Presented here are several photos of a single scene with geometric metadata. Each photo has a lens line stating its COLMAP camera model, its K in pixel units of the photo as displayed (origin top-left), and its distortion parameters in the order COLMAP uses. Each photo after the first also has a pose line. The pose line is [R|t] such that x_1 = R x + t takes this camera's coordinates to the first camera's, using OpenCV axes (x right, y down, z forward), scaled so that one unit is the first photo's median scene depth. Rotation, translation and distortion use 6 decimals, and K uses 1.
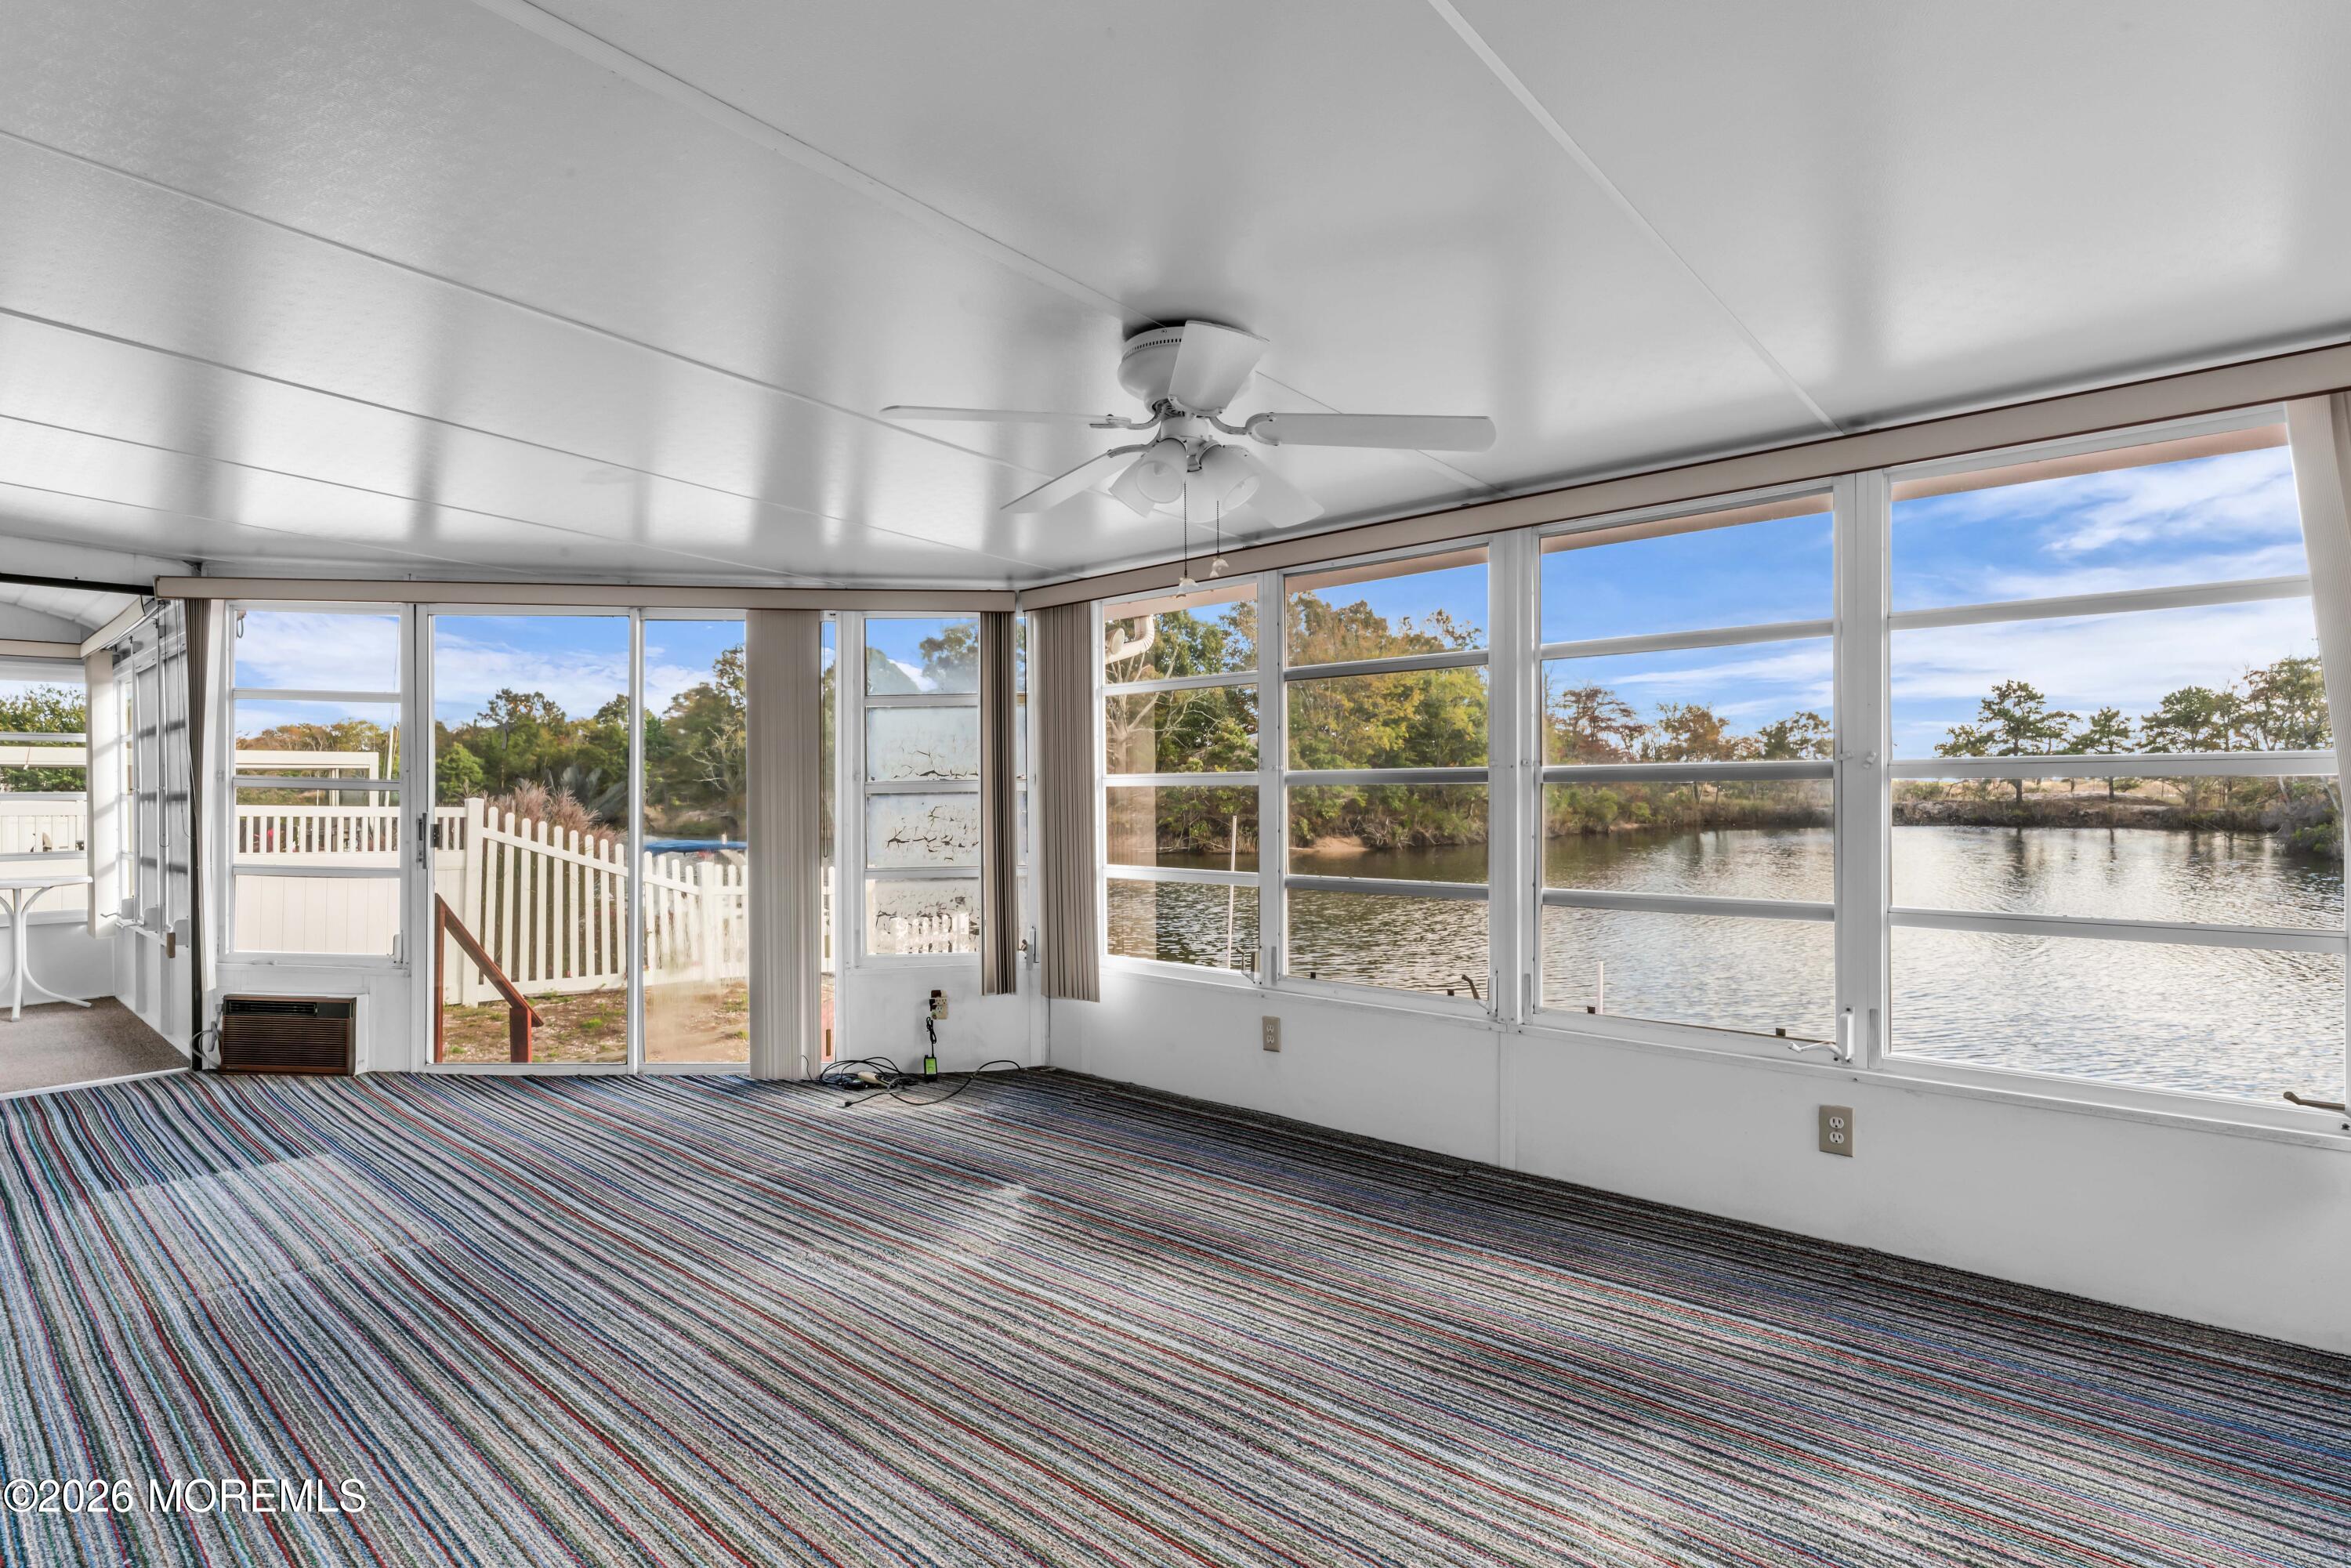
lens RADIAL K [[1164.9, 0, 1185.0], [0, 1164.9, 792.1], [0, 0, 1]] dist [0.001820, 0.000105]
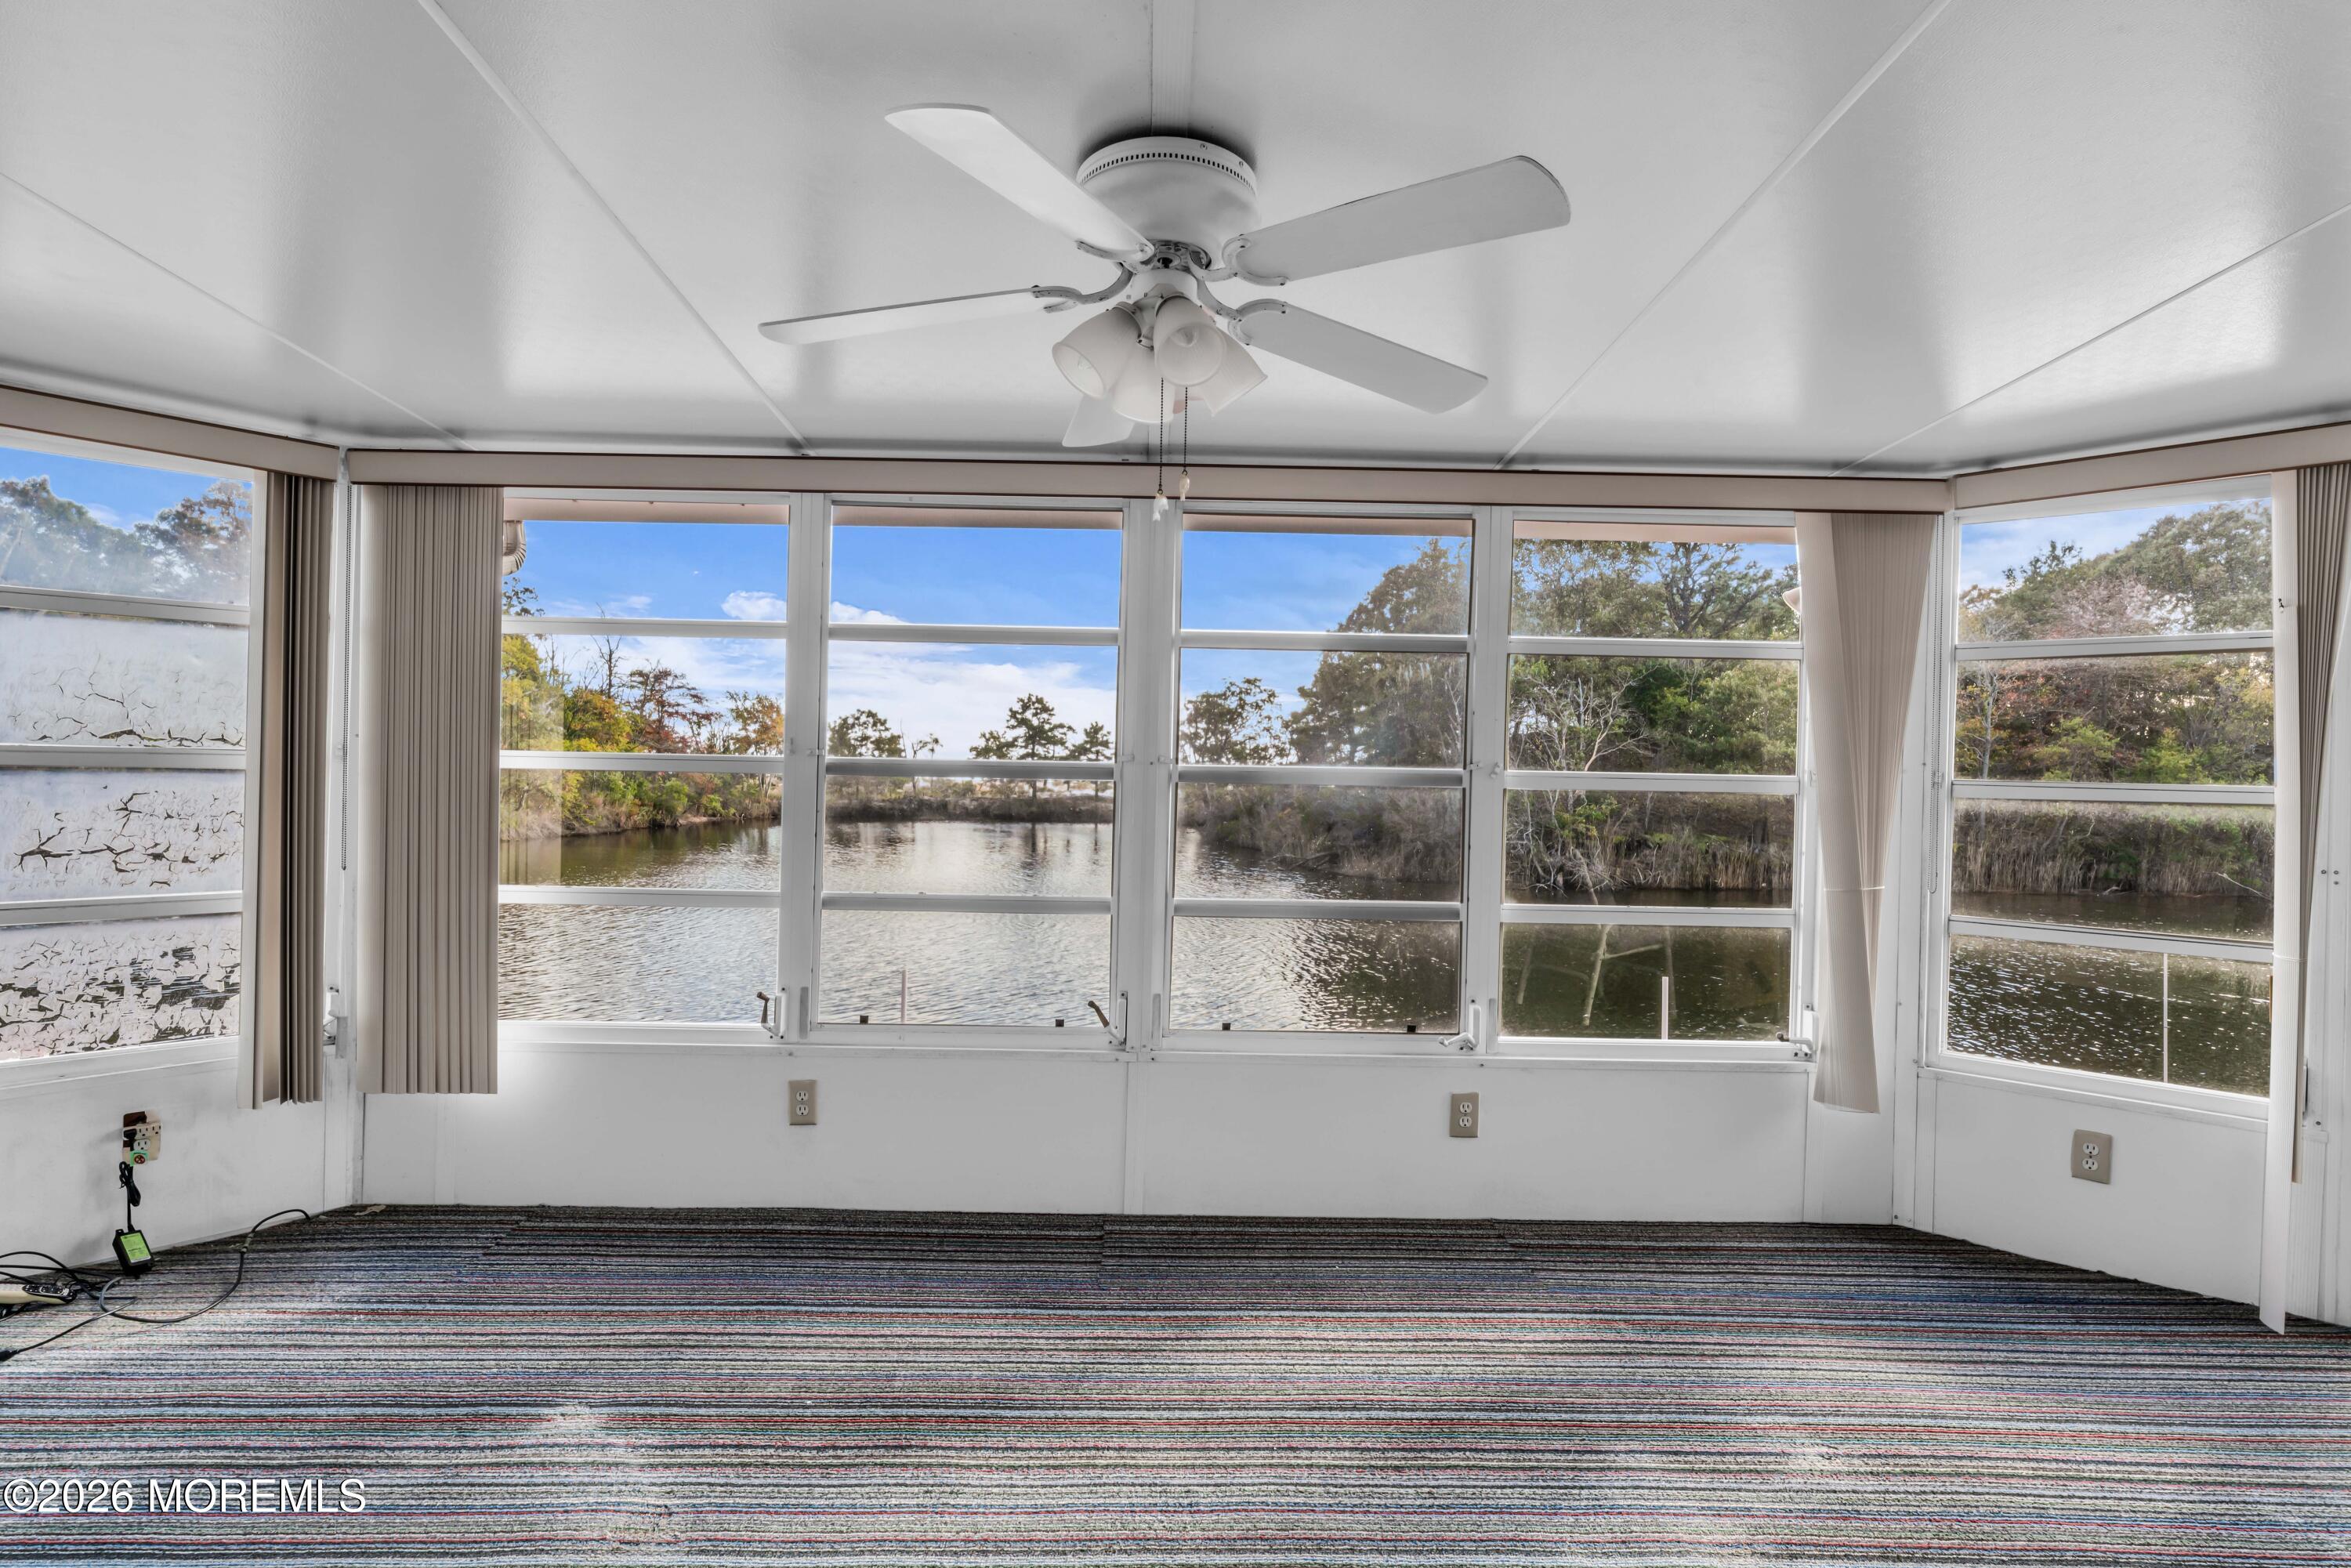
lens RADIAL K [[1239.0, 0, 1157.7], [0, 1239.0, 789.3], [0, 0, 1]] dist [0.000383, -0.000023]
pose [[0.740657, 0.020007, 0.671585, -0.307433], [-0.023267, 0.999721, -0.004122, 0.001620], [-0.671480, -0.012573, 0.740916, 0.255016]]
